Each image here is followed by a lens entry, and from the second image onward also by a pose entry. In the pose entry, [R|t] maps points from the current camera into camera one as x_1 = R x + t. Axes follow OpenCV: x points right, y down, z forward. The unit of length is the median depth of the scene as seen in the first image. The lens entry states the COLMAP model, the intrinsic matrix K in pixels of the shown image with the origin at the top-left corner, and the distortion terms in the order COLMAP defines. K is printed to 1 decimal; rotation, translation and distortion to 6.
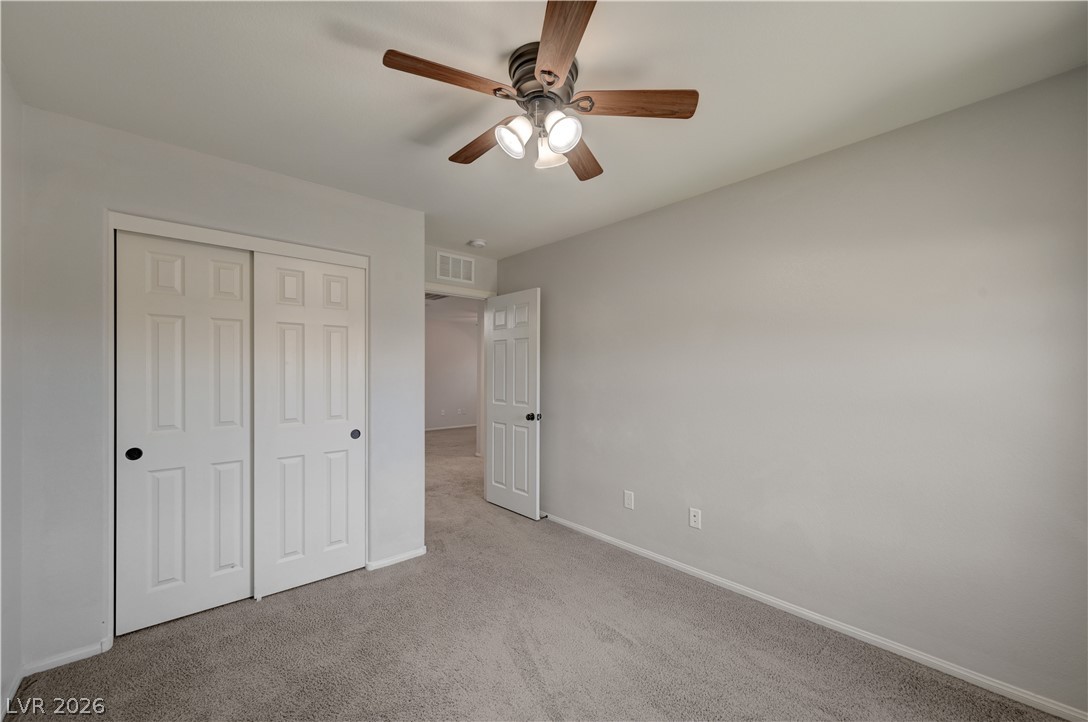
lens RADIAL K [[429.4, 0, 548.9], [0, 429.4, 373.2], [0, 0, 1]] dist [0.008763, 0.000418]
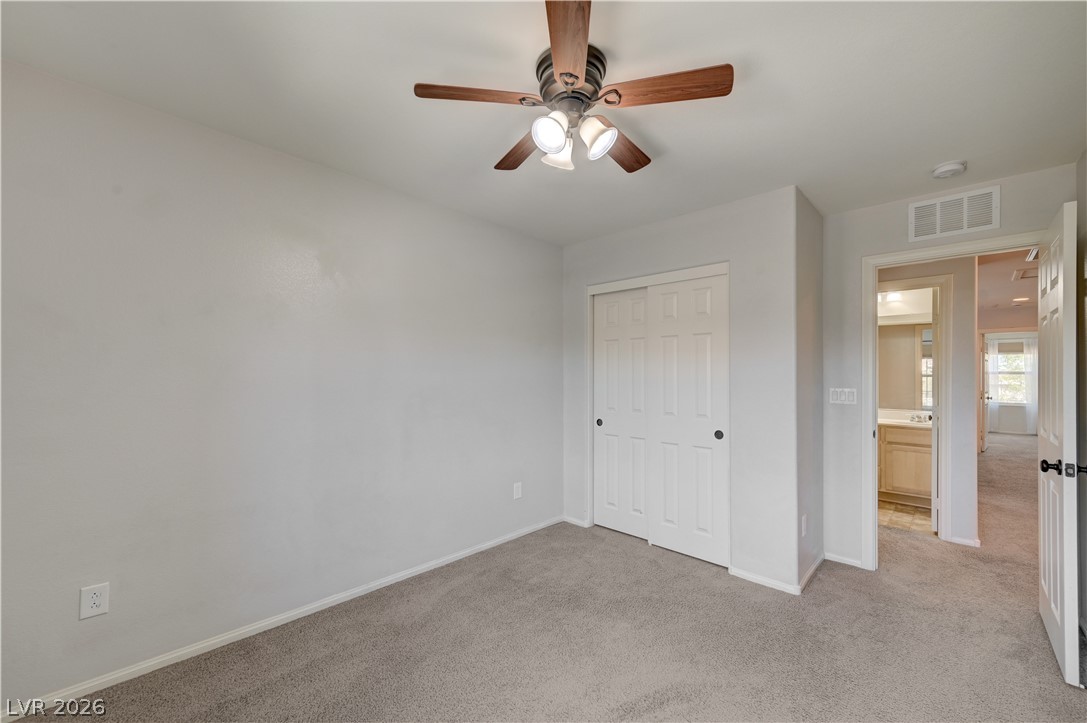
lens RADIAL K [[429.0, 0, 548.4], [0, 429.0, 373.7], [0, 0, 1]] dist [0.008763, 0.000418]
pose [[0.082436, -0.004000, -0.996588, 0.534156], [-0.009209, 0.999946, -0.004775, 0.002632], [0.996554, 0.009572, 0.082394, 0.482121]]
